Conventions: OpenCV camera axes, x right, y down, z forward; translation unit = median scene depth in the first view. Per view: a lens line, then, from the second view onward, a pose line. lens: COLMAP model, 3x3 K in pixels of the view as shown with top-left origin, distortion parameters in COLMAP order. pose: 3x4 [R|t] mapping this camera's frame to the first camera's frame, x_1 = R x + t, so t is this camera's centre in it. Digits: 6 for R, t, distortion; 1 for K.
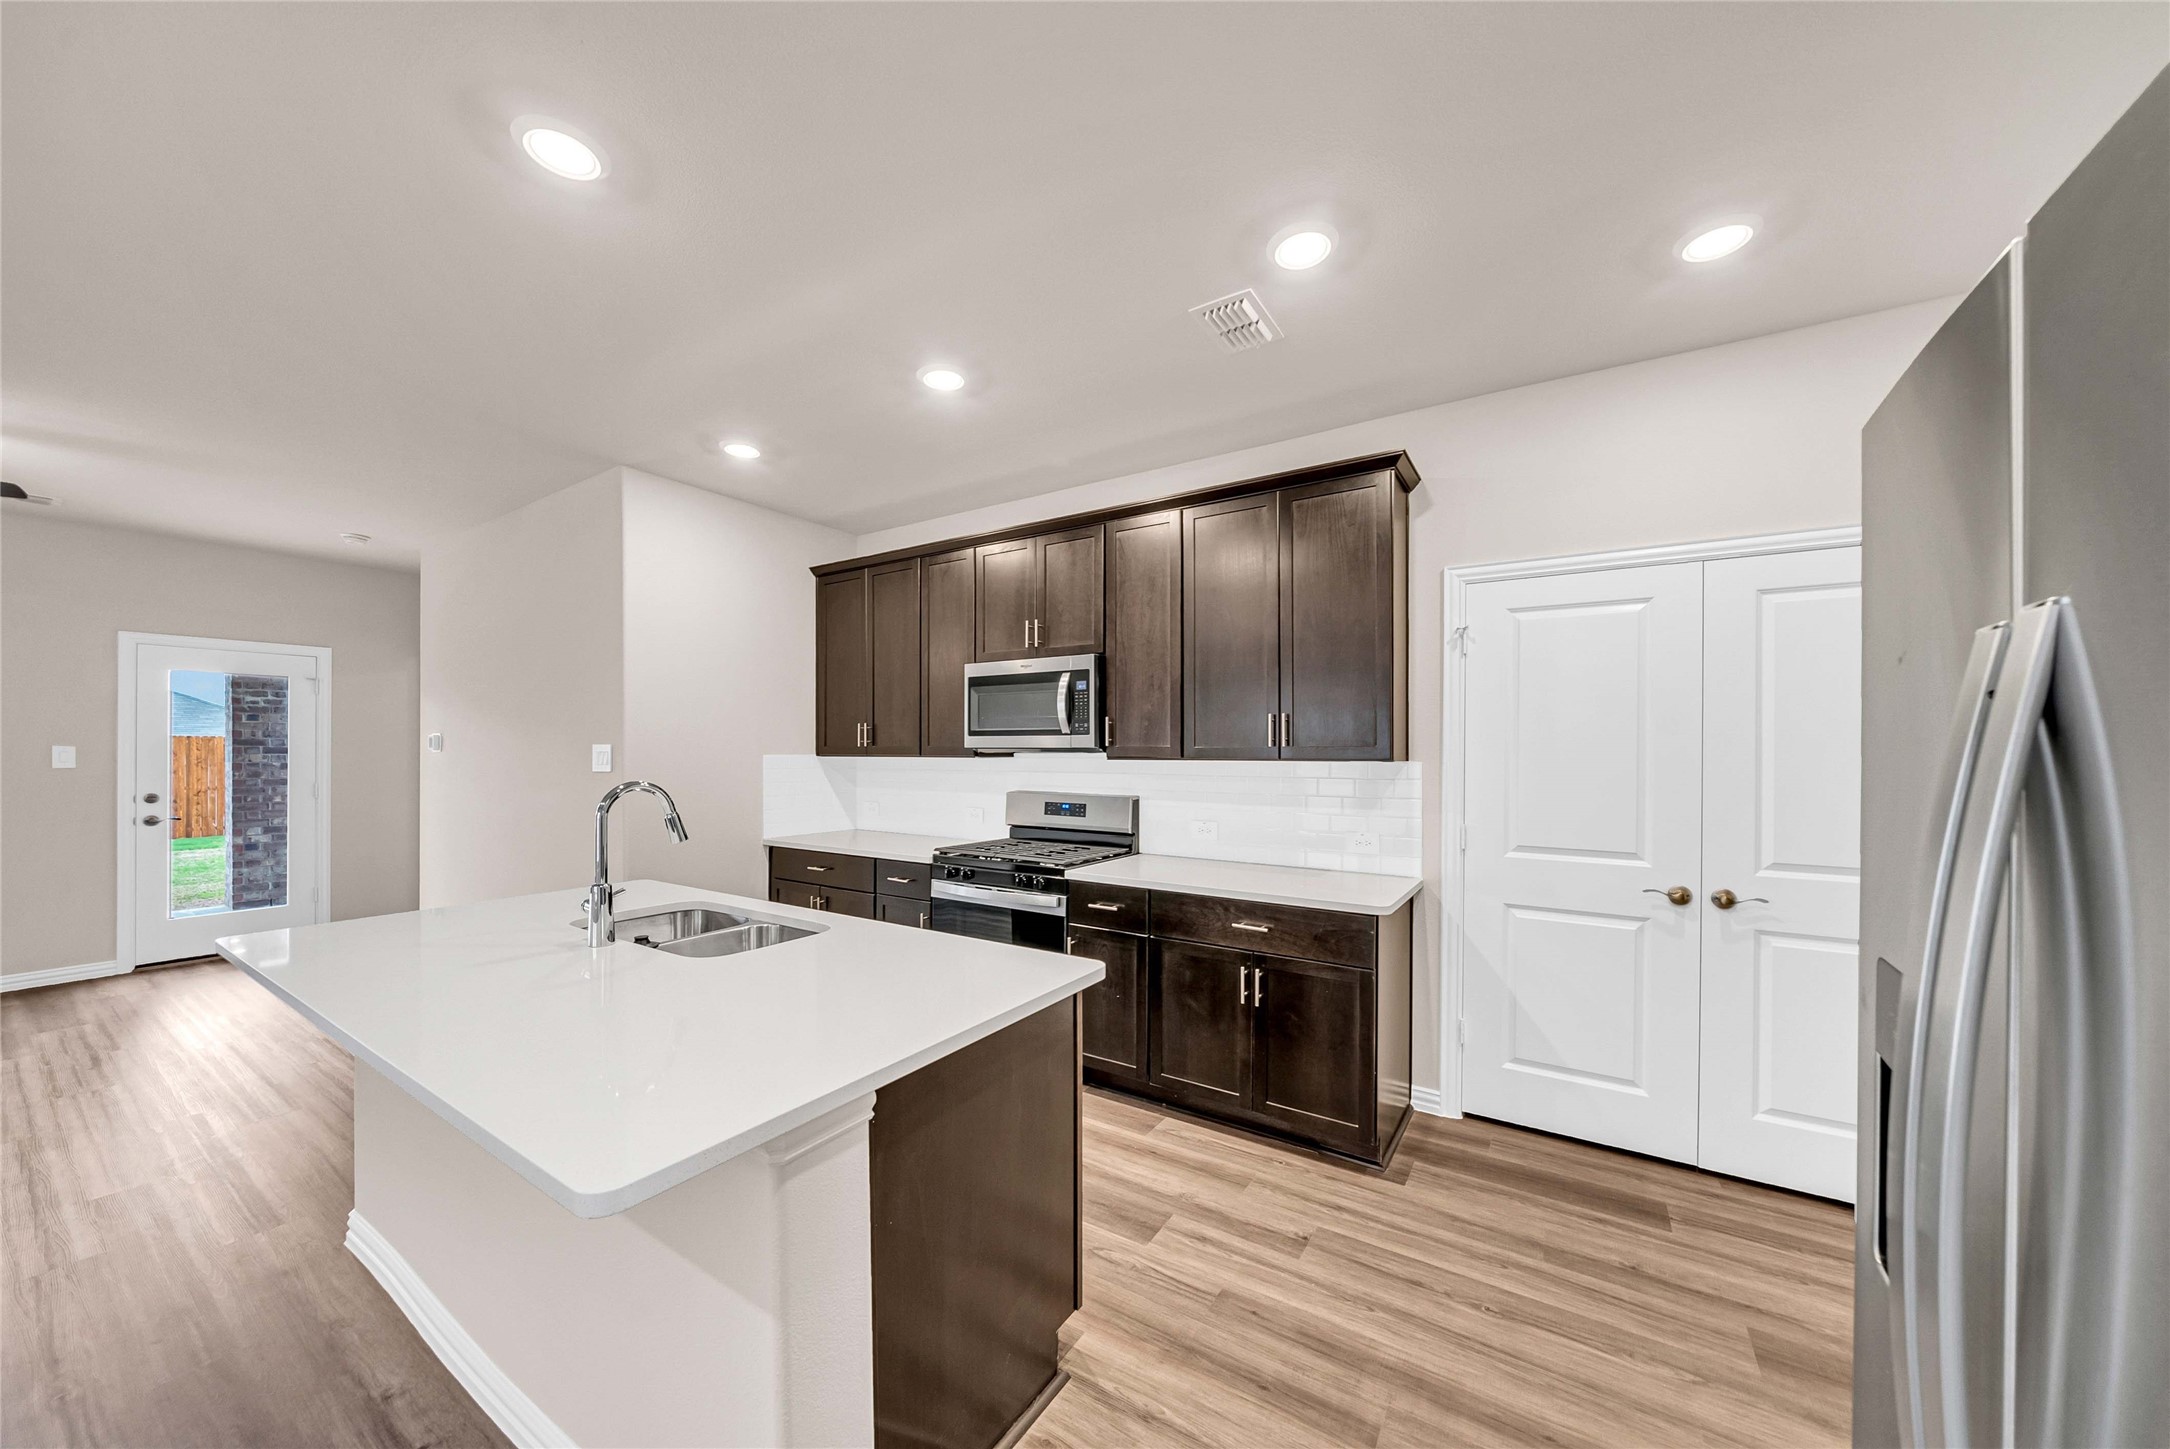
lens RADIAL K [[748.6, 0, 1092.1], [0, 748.6, 753.1], [0, 0, 1]] dist [-0.006197, 0.000049]
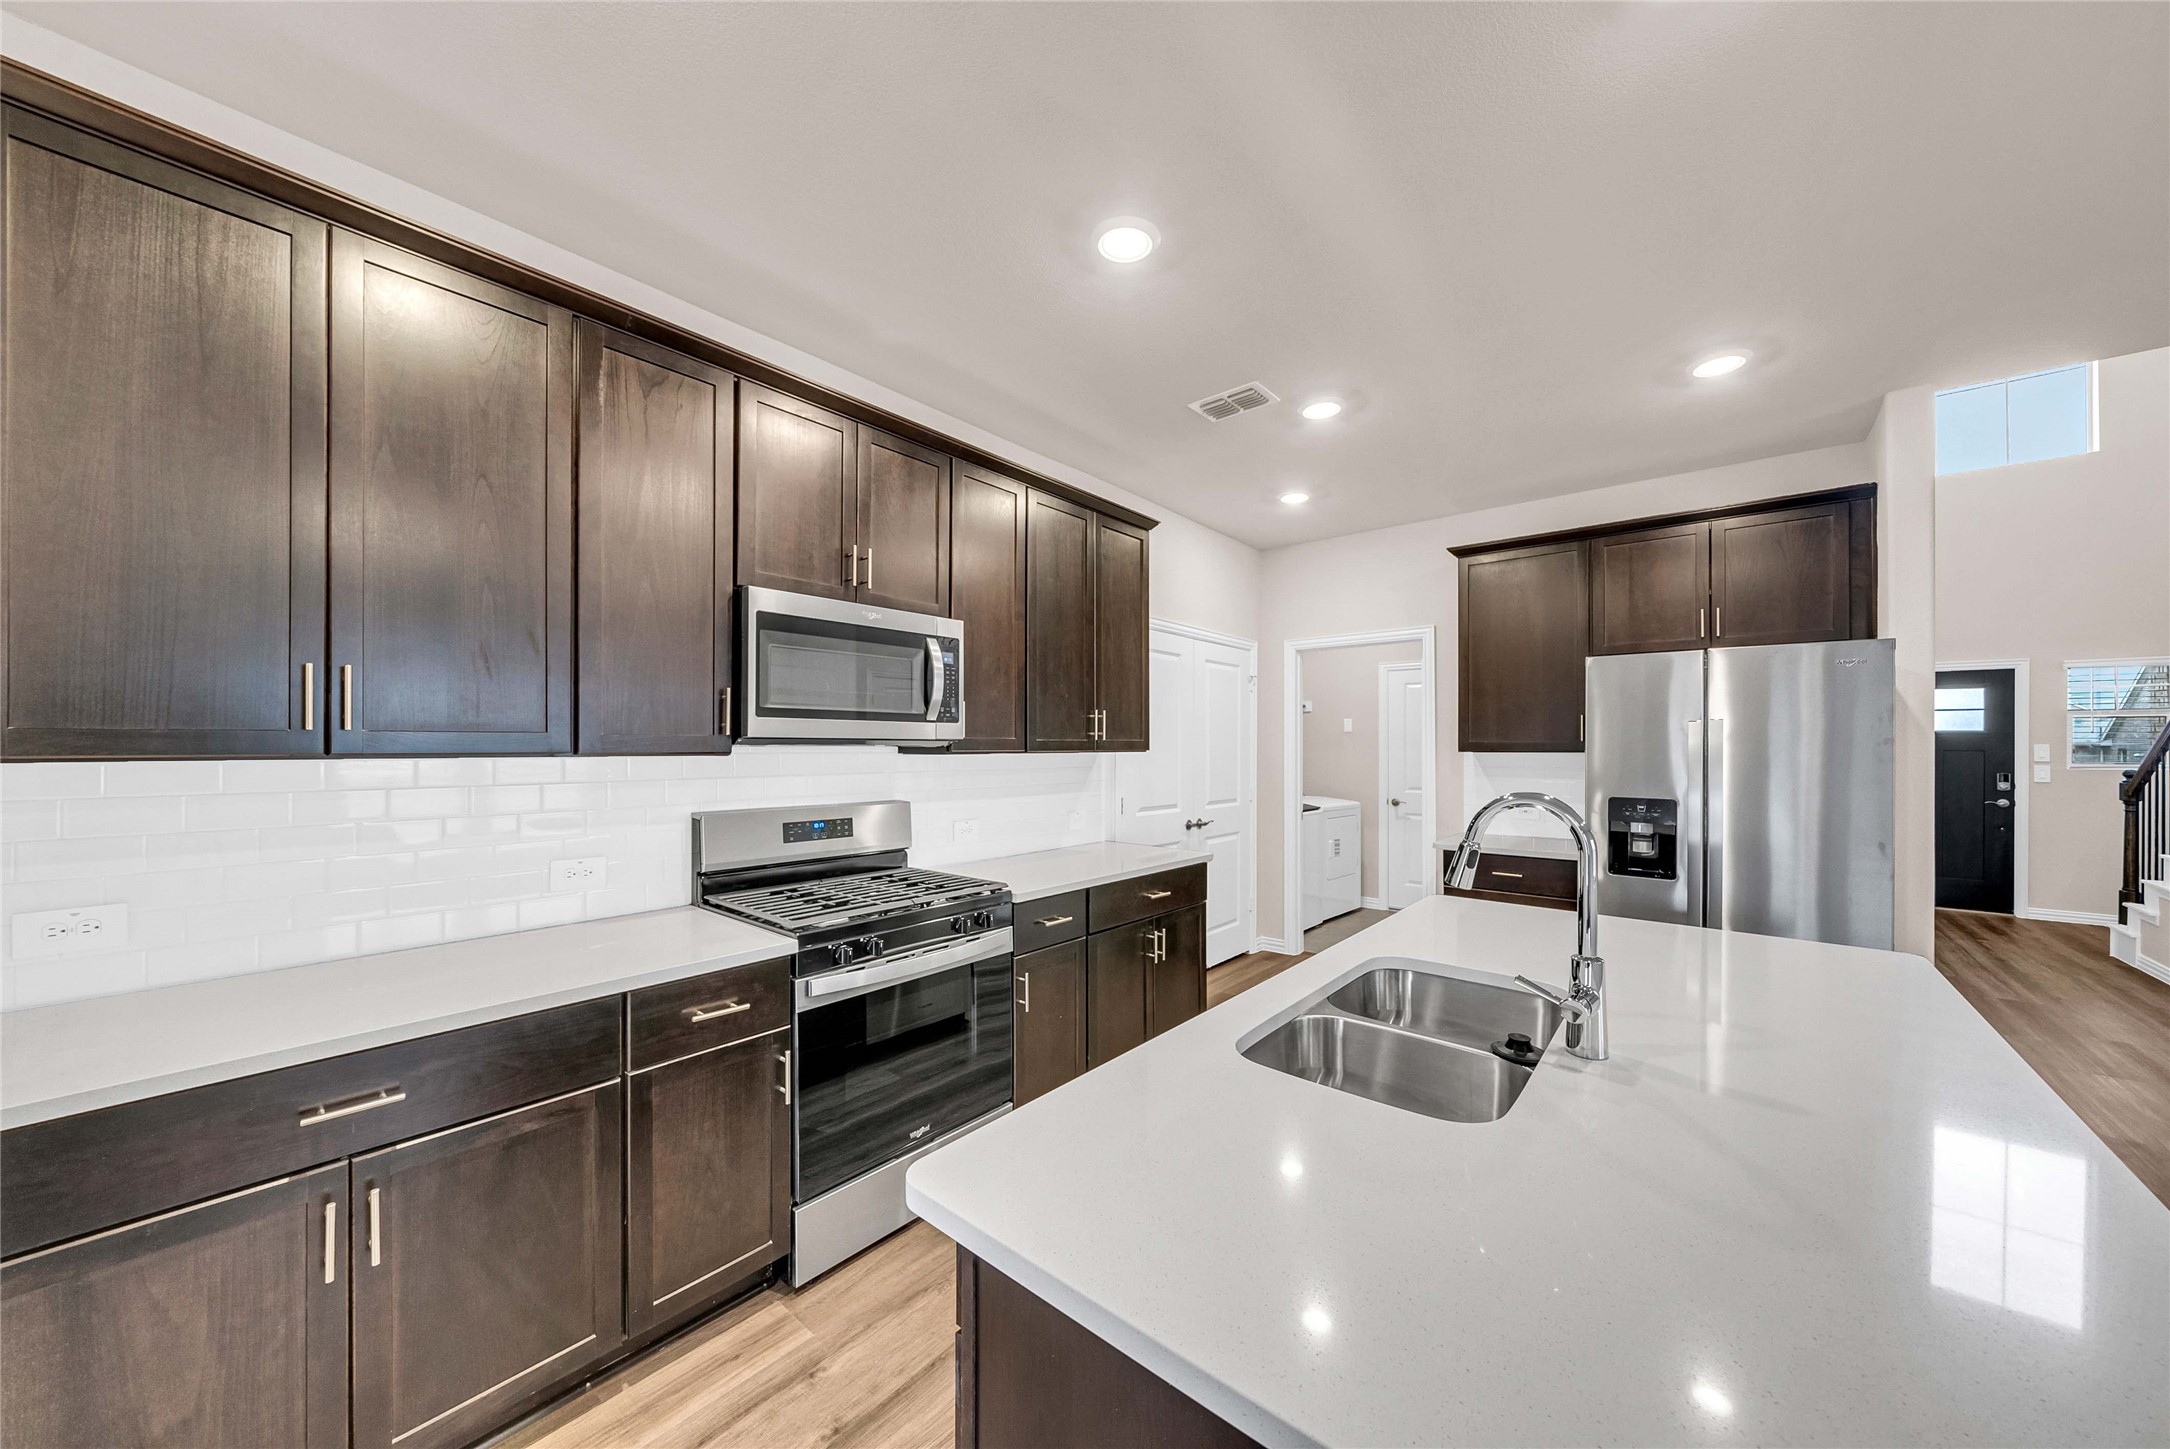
lens RADIAL K [[748.6, 0, 1092.1], [0, 748.6, 753.1], [0, 0, 1]] dist [-0.006197, 0.000049]
pose [[0.127473, -0.011423, 0.991776, -0.686771], [-0.001192, 0.999931, 0.011670, -0.002143], [-0.991841, -0.002670, 0.127450, 0.685351]]
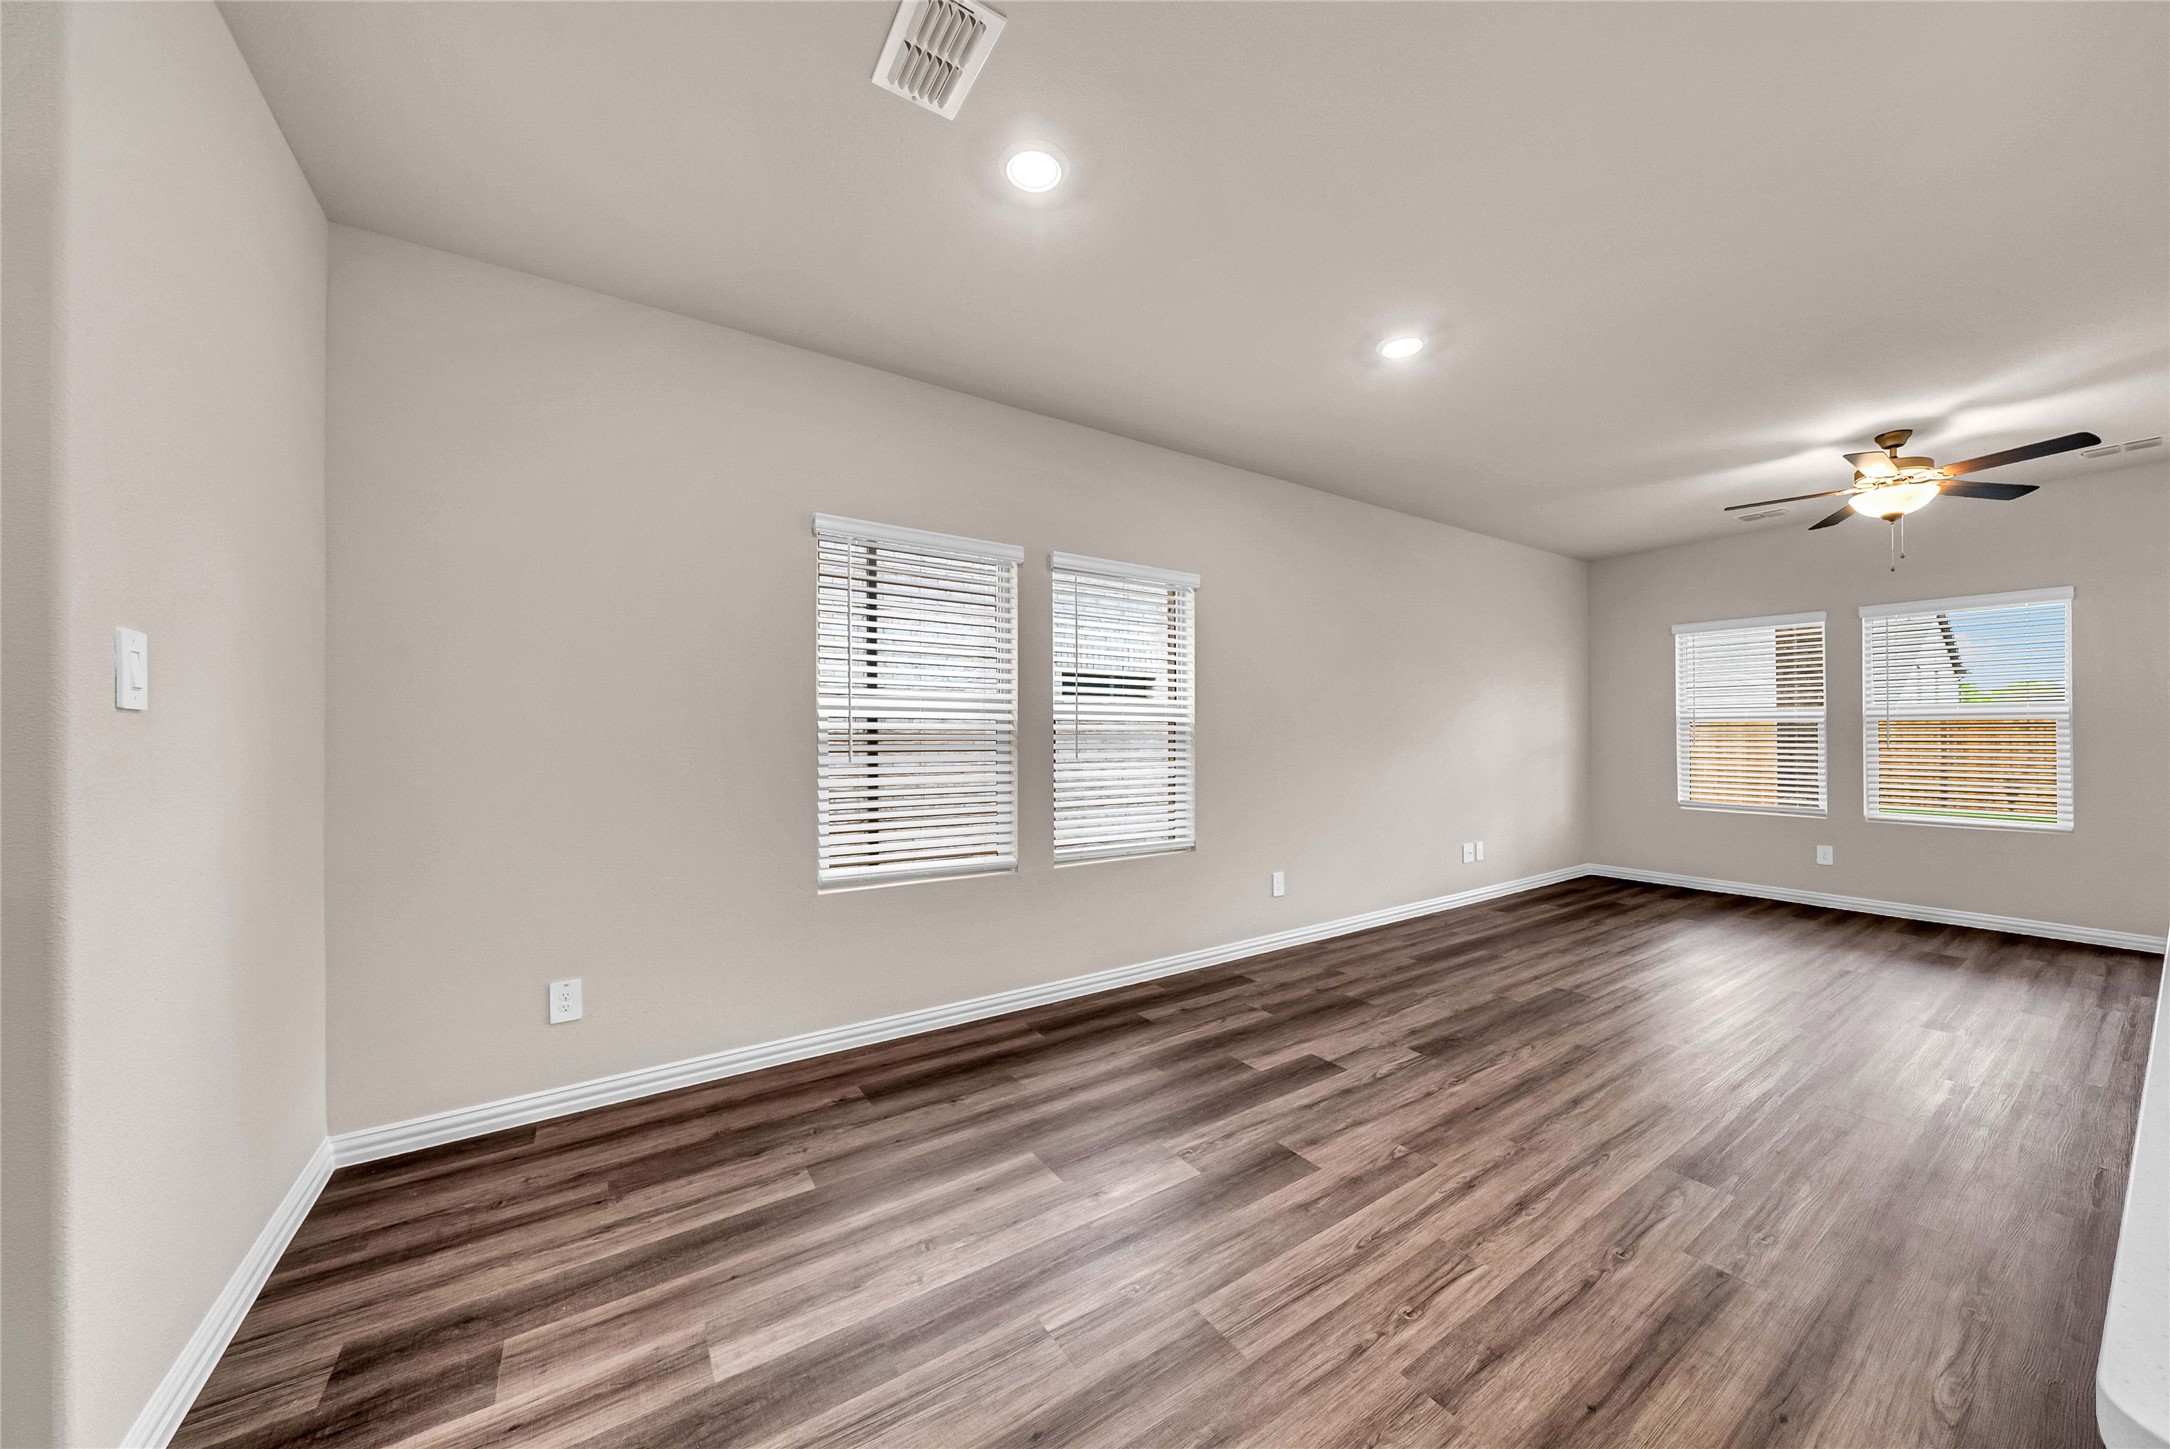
lens RADIAL K [[746.7, 0, 1094.3], [0, 746.7, 729.1], [0, 0, 1]] dist [-0.000502, -0.000071]
pose [[-0.396890, -0.007889, -0.917832, 0.000597], [0.000841, 0.999960, -0.008959, 0.040029], [0.917866, -0.004327, -0.396867, 0.134528]]
